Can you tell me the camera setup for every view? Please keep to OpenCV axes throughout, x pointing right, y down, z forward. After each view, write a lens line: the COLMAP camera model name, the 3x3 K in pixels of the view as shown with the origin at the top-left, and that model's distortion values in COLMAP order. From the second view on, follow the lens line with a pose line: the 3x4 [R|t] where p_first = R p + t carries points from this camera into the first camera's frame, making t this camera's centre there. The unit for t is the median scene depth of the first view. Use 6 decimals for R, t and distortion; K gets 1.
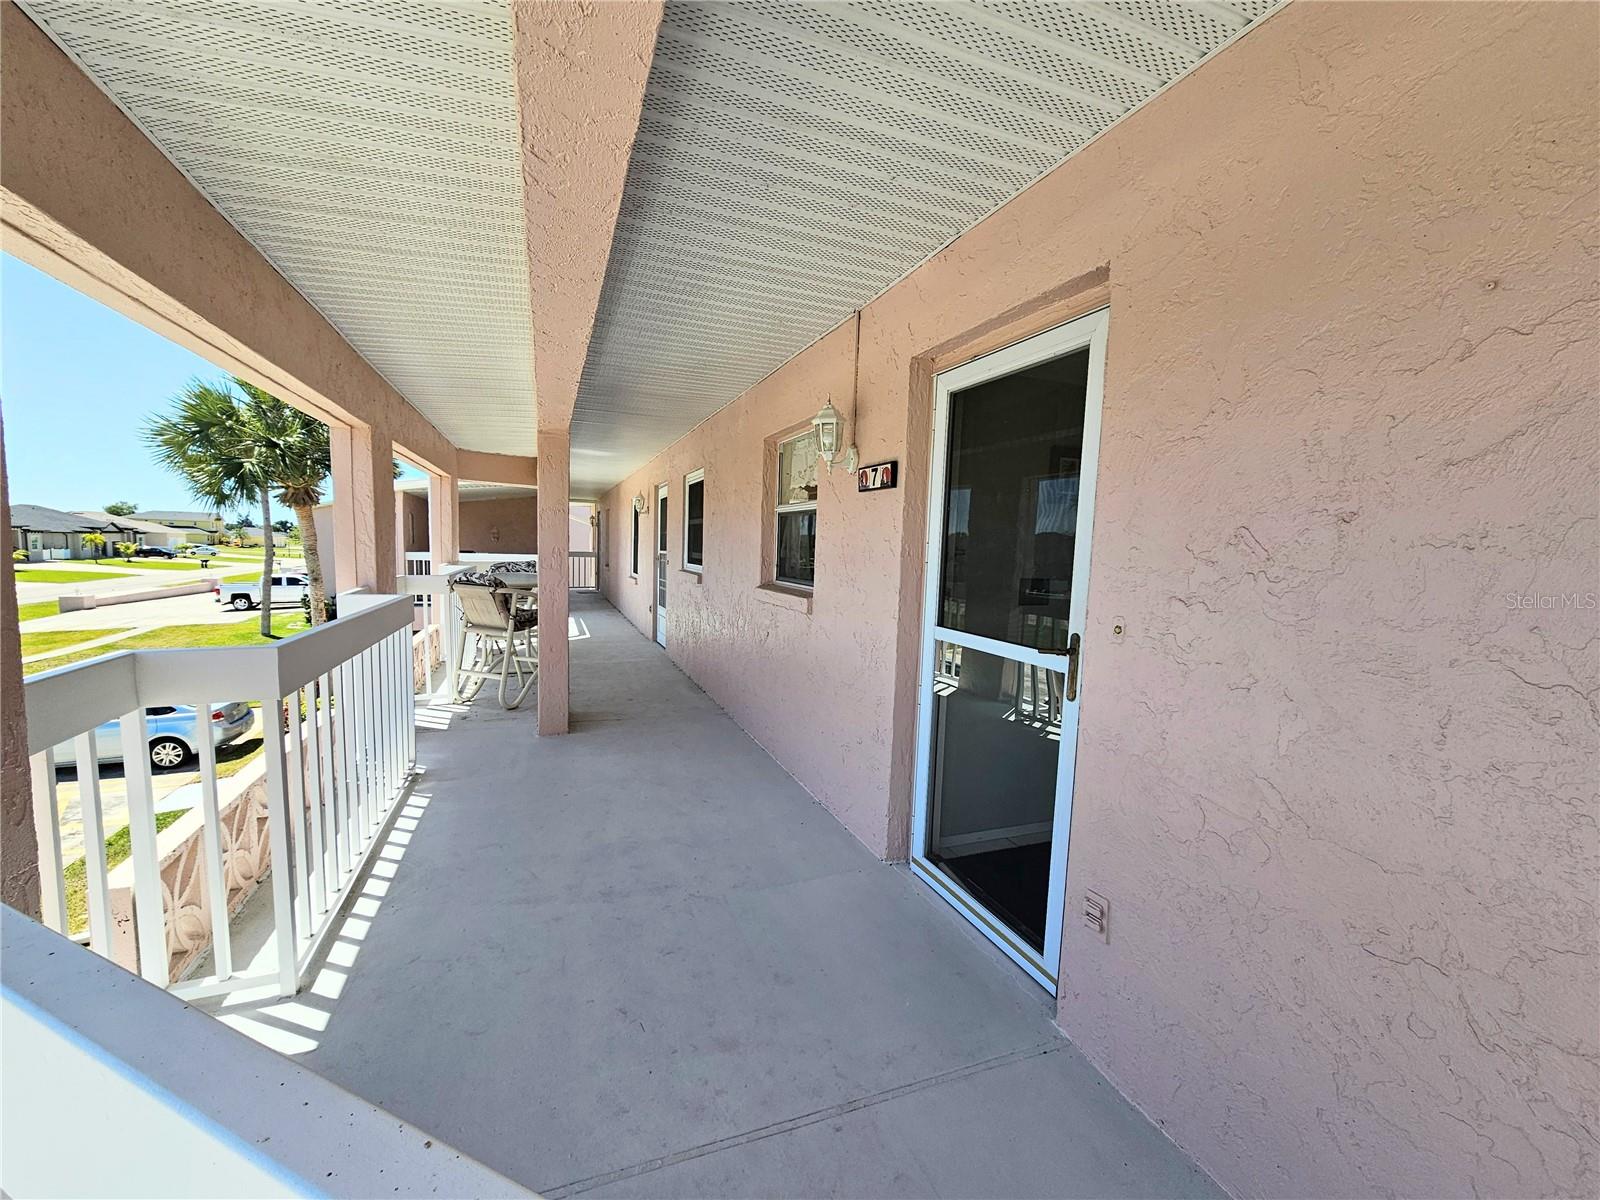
lens RADIAL K [[655.9, 0, 796.7], [0, 655.9, 608.0], [0, 0, 1]] dist [-0.004068, 0.000098]
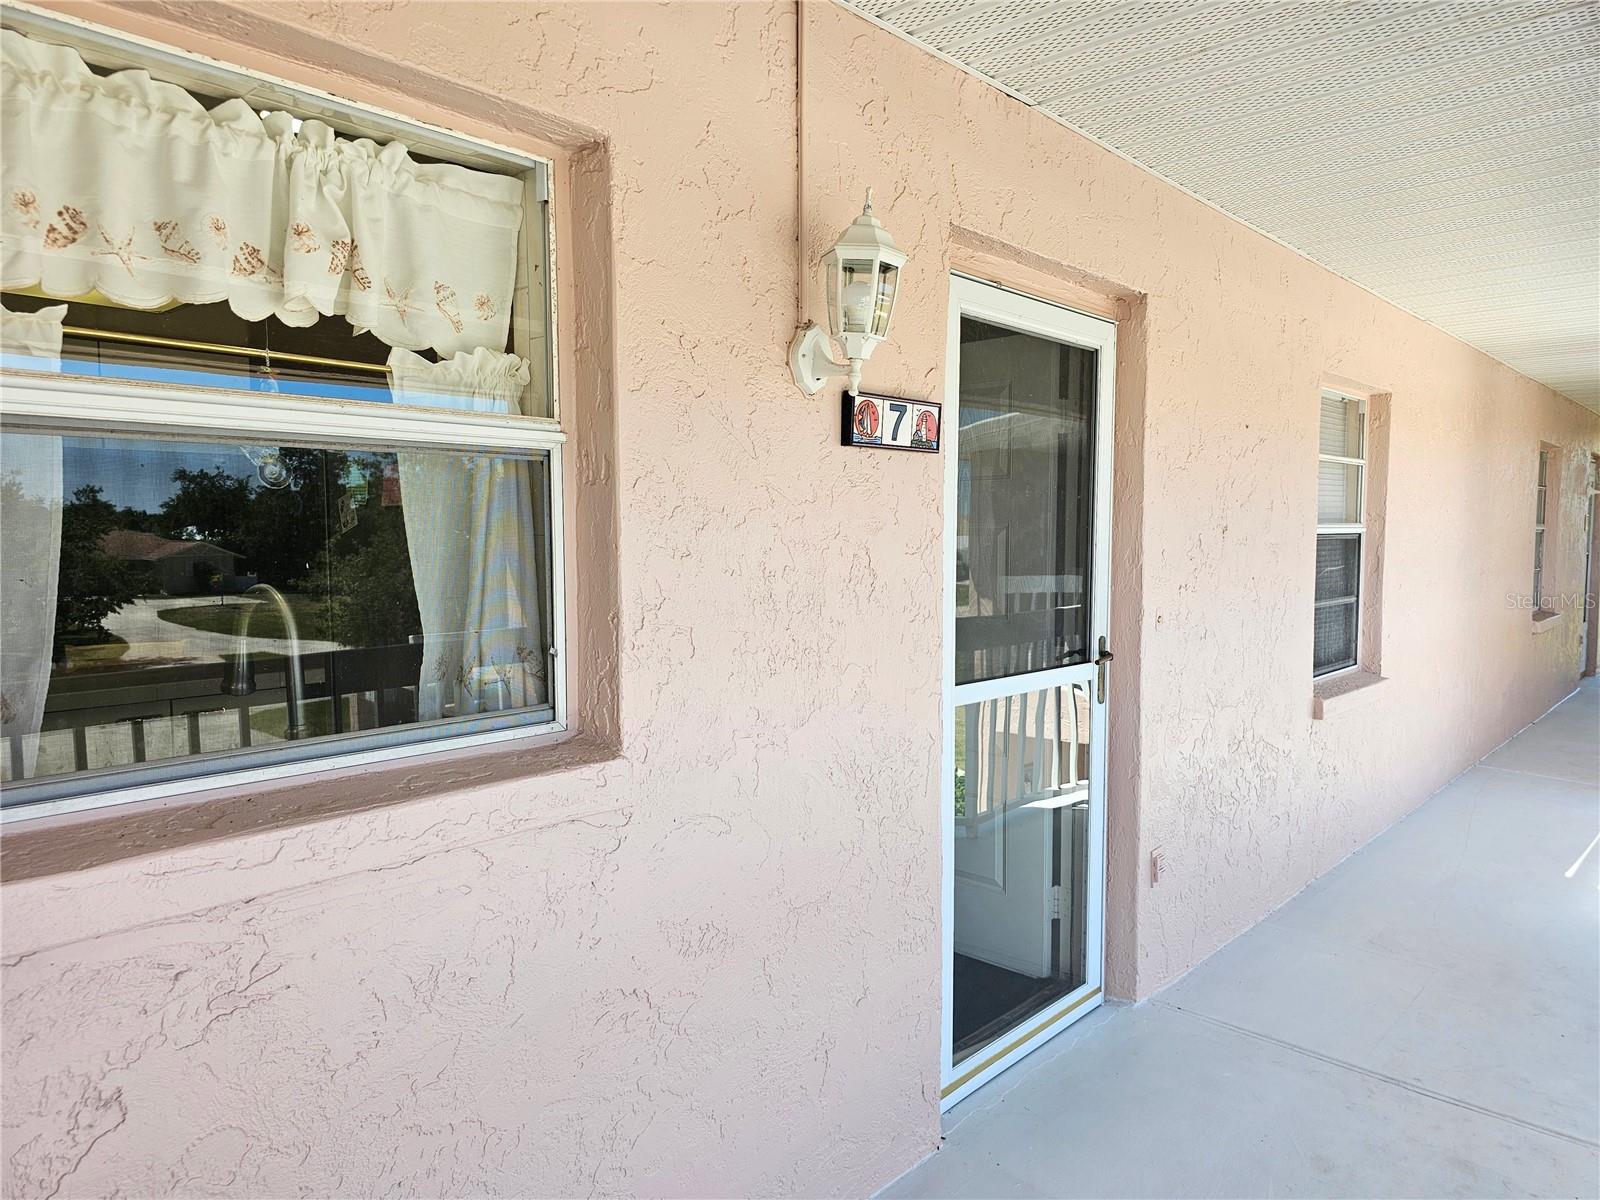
lens RADIAL K [[1064.3, 0, 799.2], [0, 1064.3, 602.6], [0, 0, 1]] dist [0.007209, 0.002242]
pose [[-0.424758, -0.096623, 0.900136, -0.572532], [0.068225, 0.988044, 0.138254, -0.183884], [-0.902732, 0.120136, -0.413088, 1.418475]]
